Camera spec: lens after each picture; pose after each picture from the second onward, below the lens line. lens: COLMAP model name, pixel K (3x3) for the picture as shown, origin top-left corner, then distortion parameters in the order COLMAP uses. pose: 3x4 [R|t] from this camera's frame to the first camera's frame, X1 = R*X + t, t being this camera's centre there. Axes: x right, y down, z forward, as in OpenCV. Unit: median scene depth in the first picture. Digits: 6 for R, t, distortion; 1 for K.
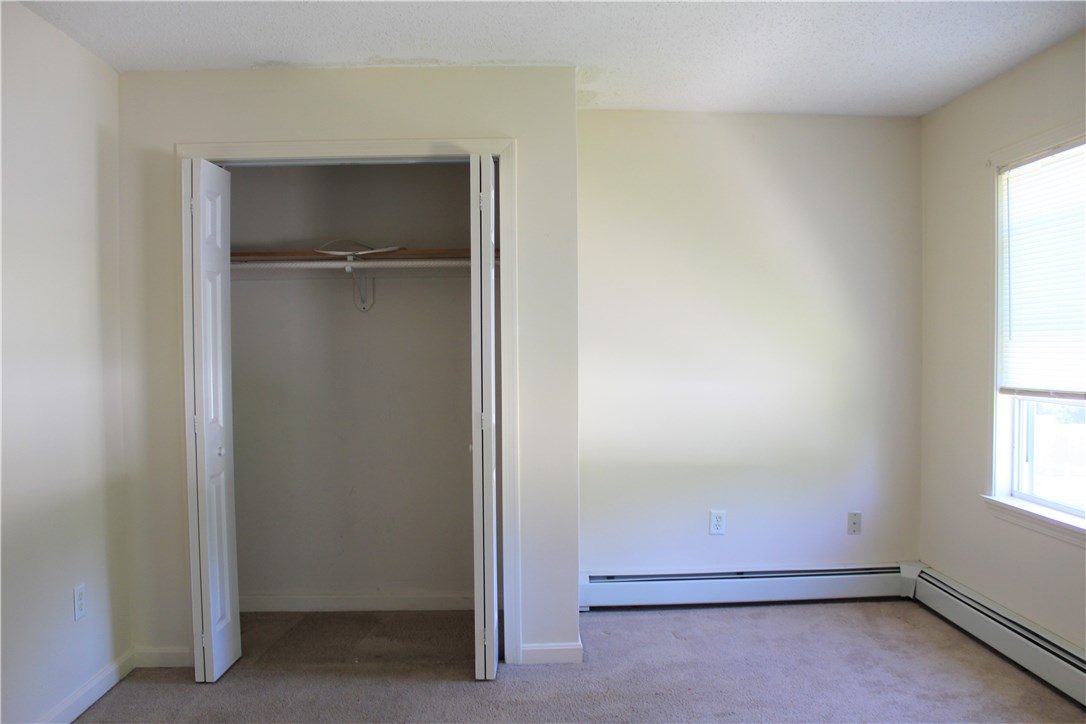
lens RADIAL K [[905.1, 0, 543.0], [0, 905.1, 362.0], [0, 0, 1]] dist [-0.170012, 0.188313]
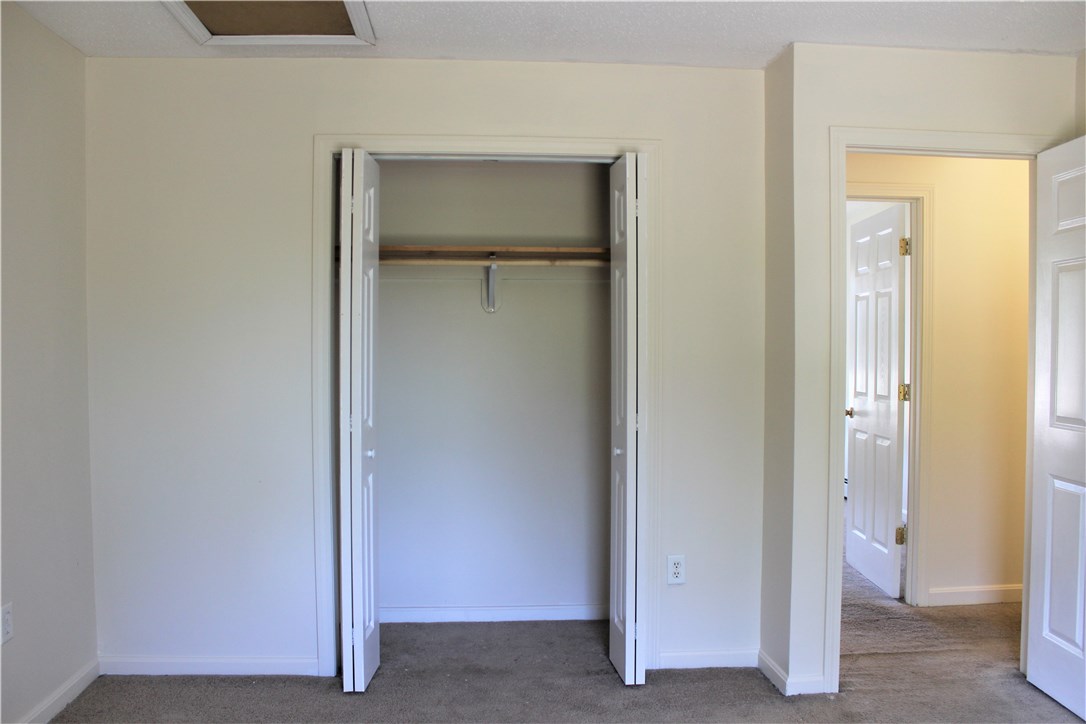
lens RADIAL K [[905.1, 0, 543.0], [0, 905.1, 362.0], [0, 0, 1]] dist [-0.170012, 0.188313]
pose [[0.999723, 0.011548, 0.020506, -0.191730], [-0.011303, 0.999864, -0.011980, 0.010948], [-0.020641, 0.011745, 0.999718, 0.015184]]
